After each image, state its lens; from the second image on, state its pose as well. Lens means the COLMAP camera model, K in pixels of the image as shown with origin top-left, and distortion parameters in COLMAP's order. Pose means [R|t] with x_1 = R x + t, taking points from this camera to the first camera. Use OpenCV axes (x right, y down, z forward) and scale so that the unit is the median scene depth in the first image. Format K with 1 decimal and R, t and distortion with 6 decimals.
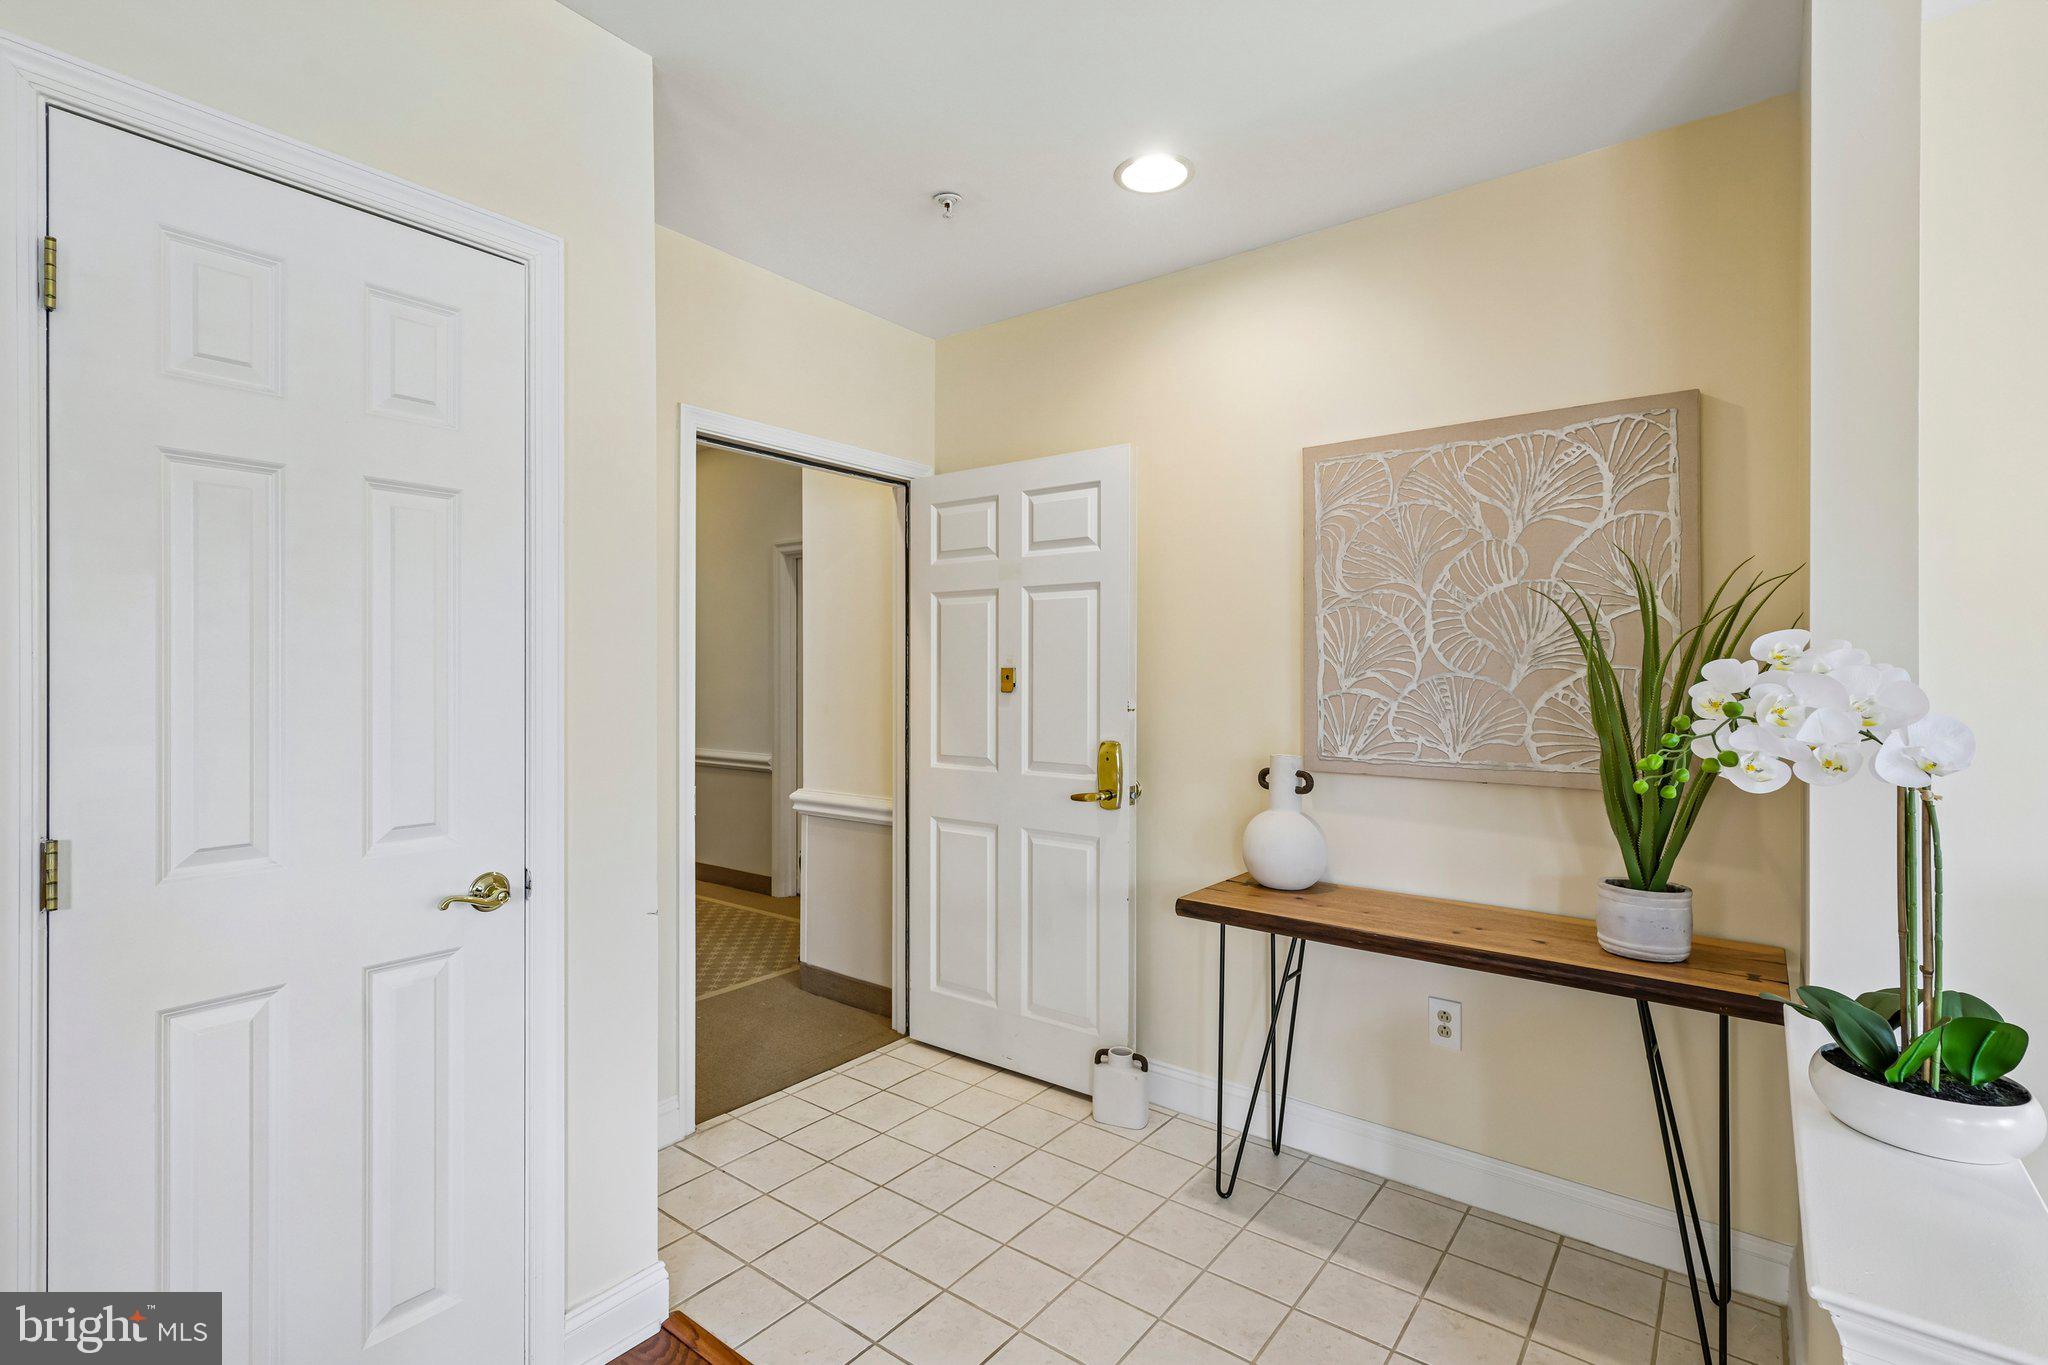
lens RADIAL K [[951.4, 0, 1014.9], [0, 951.4, 685.7], [0, 0, 1]] dist [-0.000291, 0.000419]
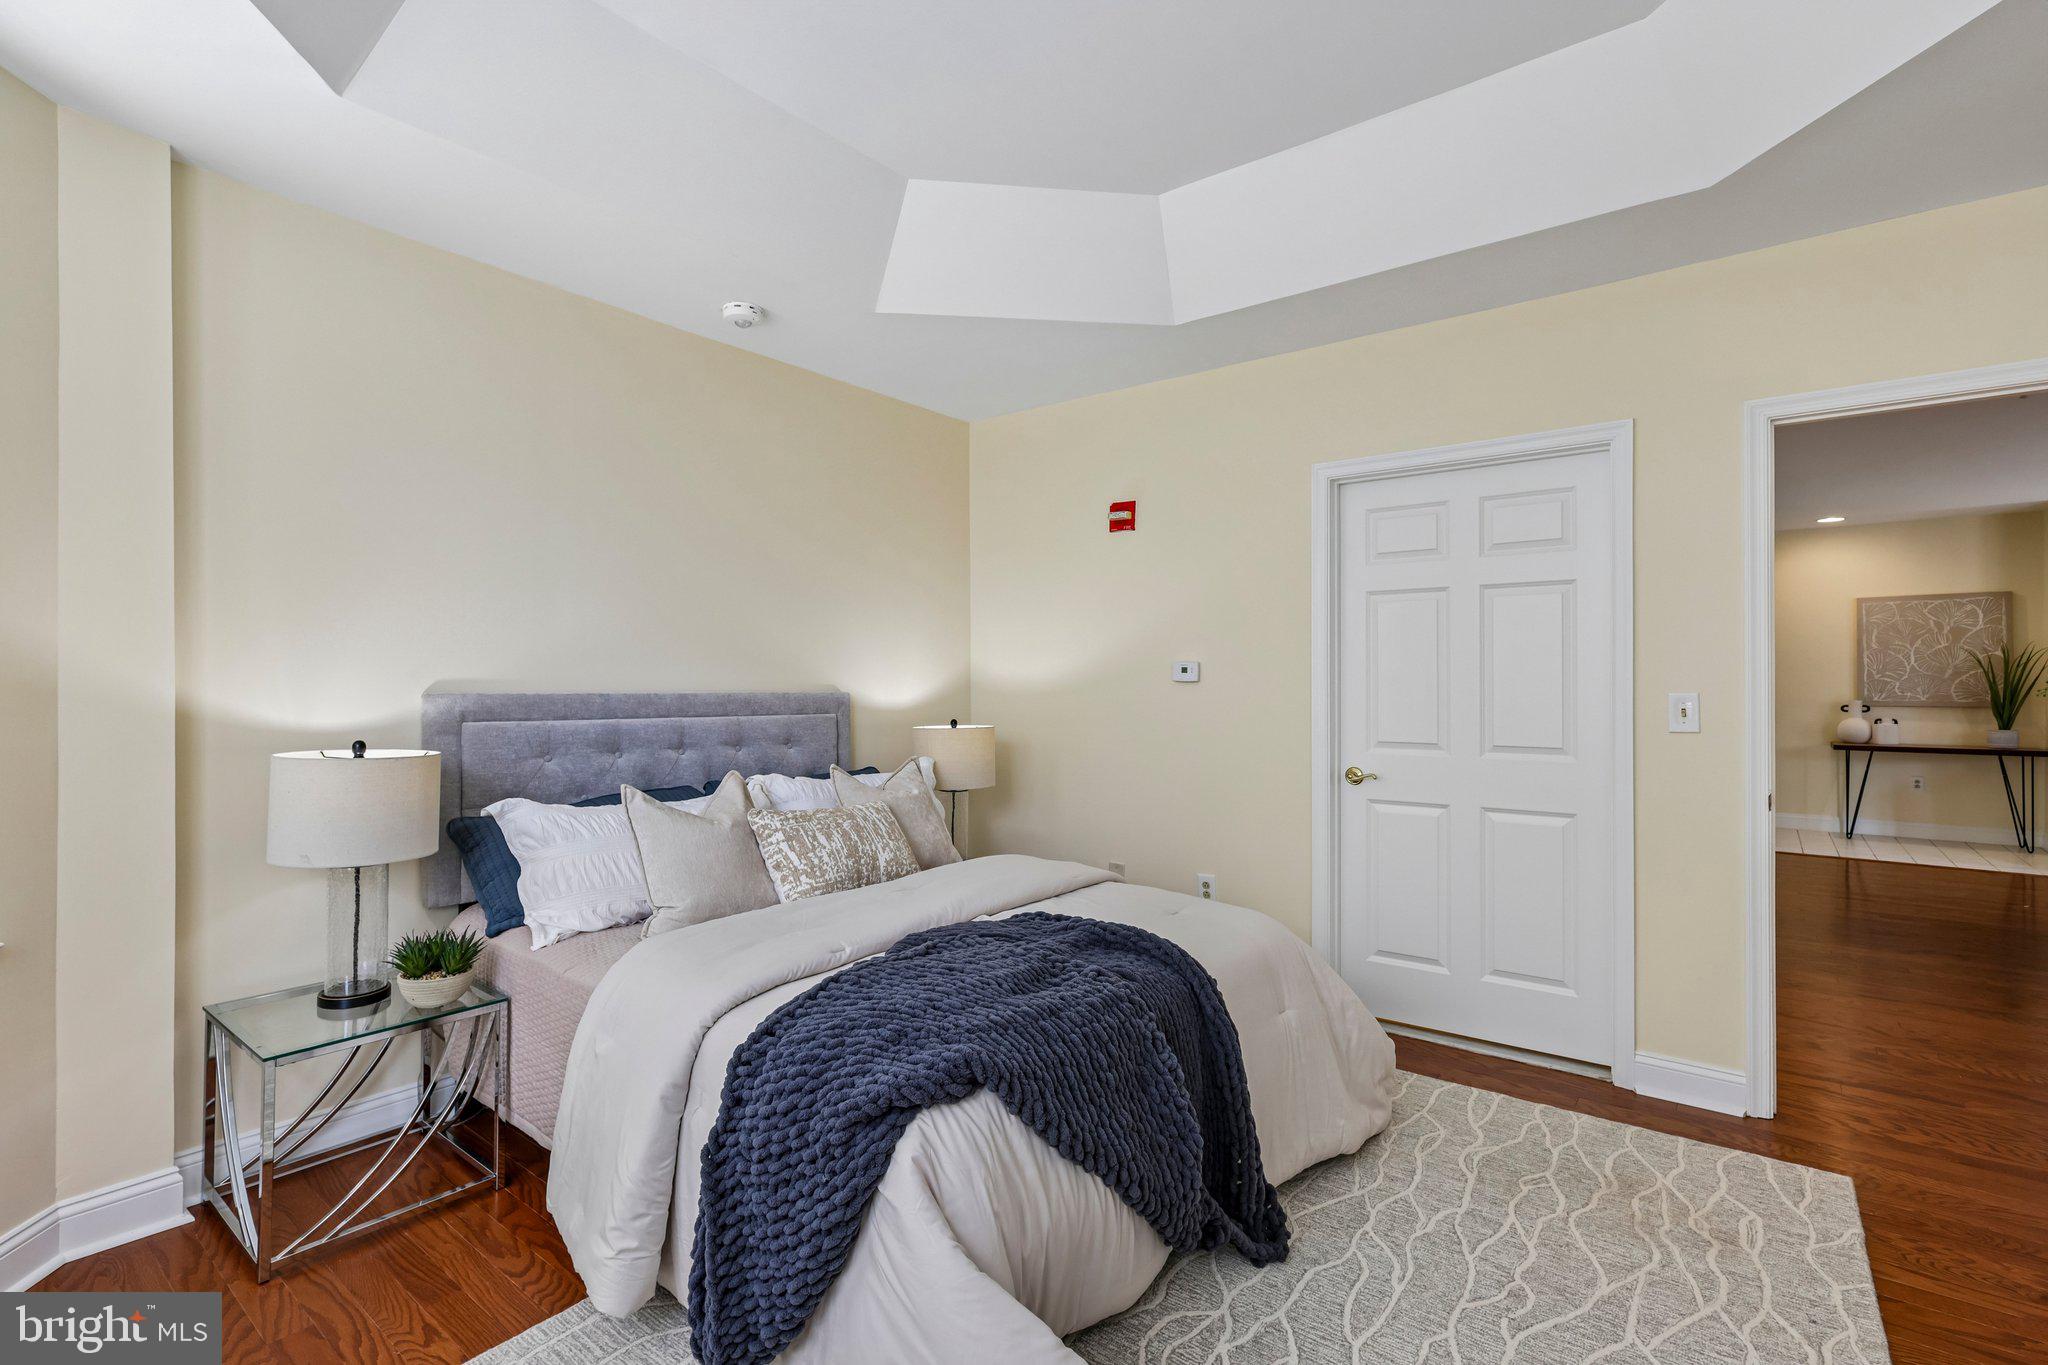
lens RADIAL K [[937.6, 0, 1018.6], [0, 937.6, 689.5], [0, 0, 1]] dist [0.000611, -0.000597]
pose [[0.999956, -0.003027, -0.008840, -2.601586], [0.002999, 0.999990, -0.003194, 0.044862], [0.008850, 0.003167, 0.999956, -2.222922]]
